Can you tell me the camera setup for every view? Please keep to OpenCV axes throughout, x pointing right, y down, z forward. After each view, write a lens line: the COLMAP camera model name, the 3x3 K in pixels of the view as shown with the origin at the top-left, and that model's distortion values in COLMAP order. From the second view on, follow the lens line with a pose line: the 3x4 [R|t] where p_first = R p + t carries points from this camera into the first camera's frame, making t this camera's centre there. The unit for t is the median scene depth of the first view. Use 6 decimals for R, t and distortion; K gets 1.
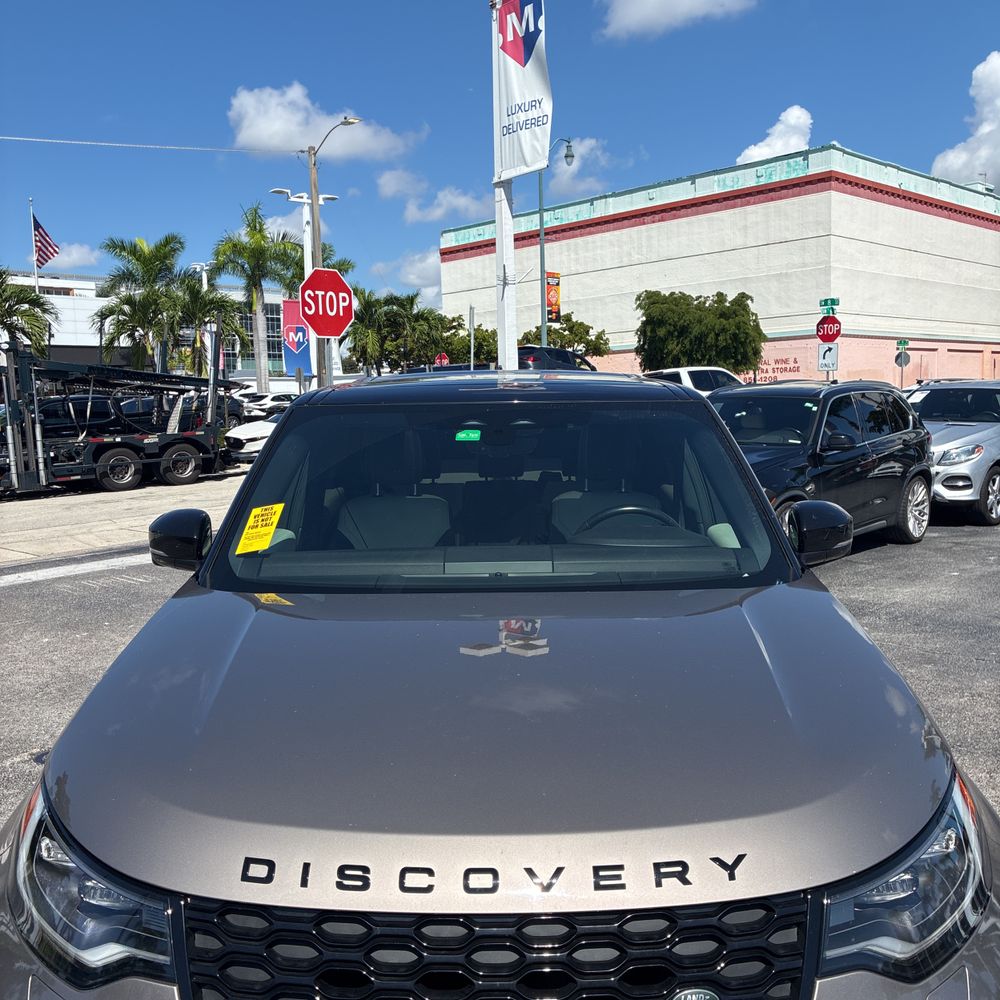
lens RADIAL K [[1018.2, 0, 499.9], [0, 1018.2, 508.9], [0, 0, 1]] dist [0.032411, 0.000000]
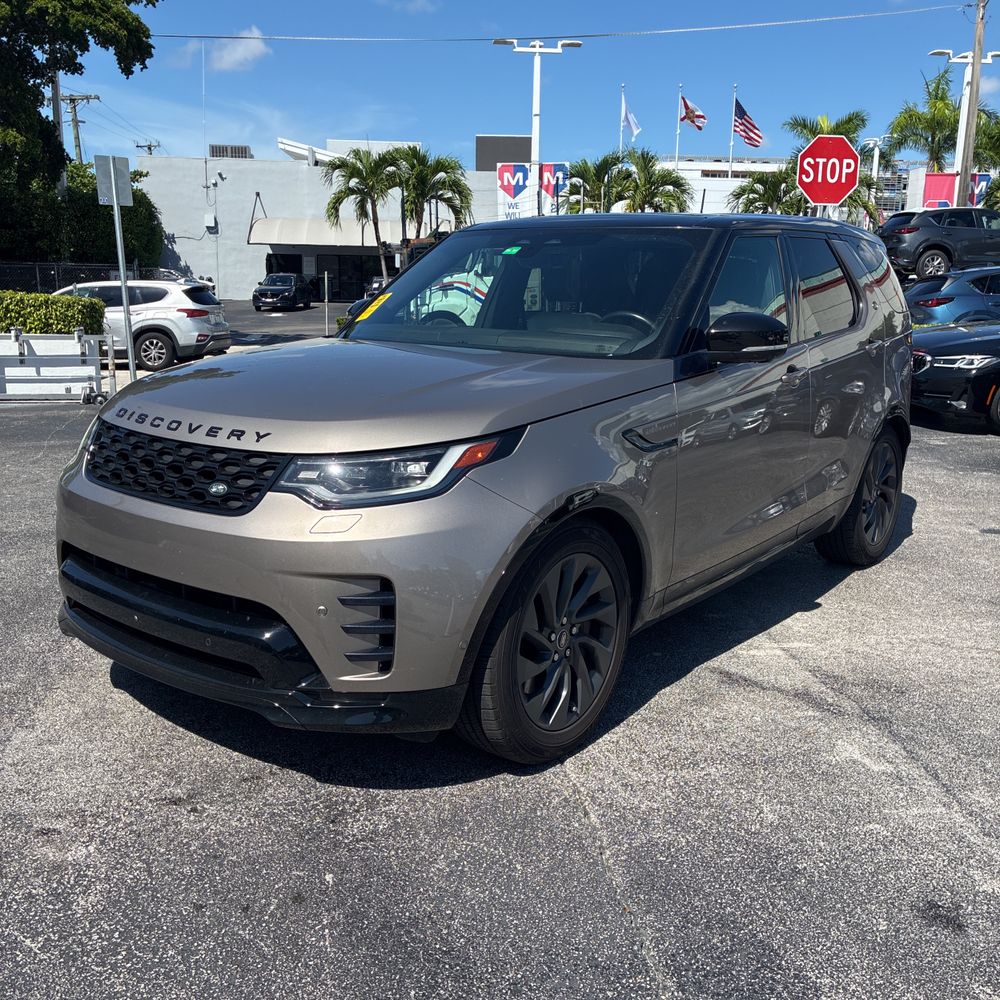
lens RADIAL K [[1018.2, 0, 493.6], [0, 1018.2, 497.7], [0, 0, 1]] dist [0.032411, 0.000000]
pose [[0.791727, 0.155776, -0.590680, 0.088297], [-0.097535, 0.986770, 0.129503, 0.008704], [0.603039, -0.044919, 0.796446, -0.014103]]
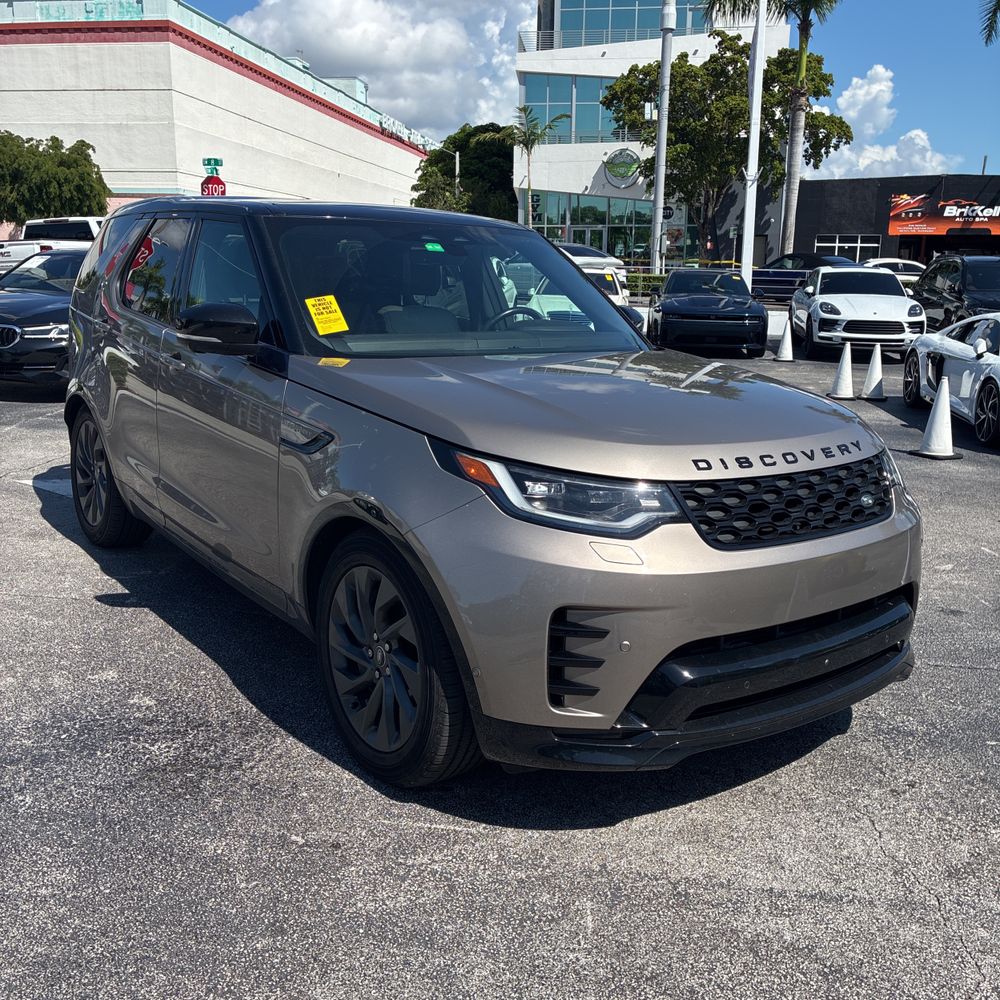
lens RADIAL K [[1018.2, 0, 507.6], [0, 1018.2, 501.8], [0, 0, 1]] dist [0.032411, 0.000000]
pose [[0.797652, -0.097932, 0.595114, -0.081935], [0.025859, 0.991375, 0.128480, 0.009017], [-0.602563, -0.087093, 0.793305, -0.012112]]
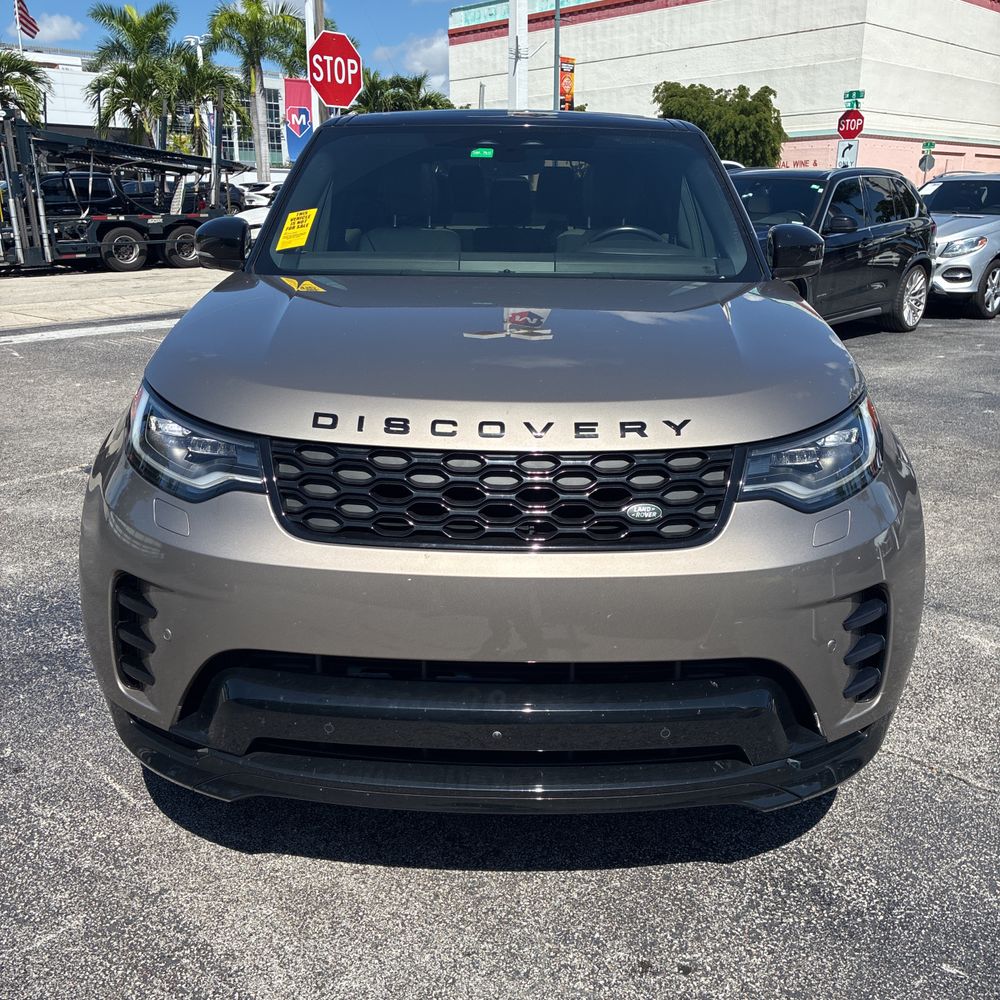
lens RADIAL K [[1018.2, 0, 501.0], [0, 1018.2, 501.9], [0, 0, 1]] dist [0.032411, 0.000000]
pose [[0.999625, 0.027331, 0.001809, -0.000297], [-0.027217, 0.983702, 0.177735, 0.010973], [0.003078, -0.177718, 0.984077, -0.016792]]
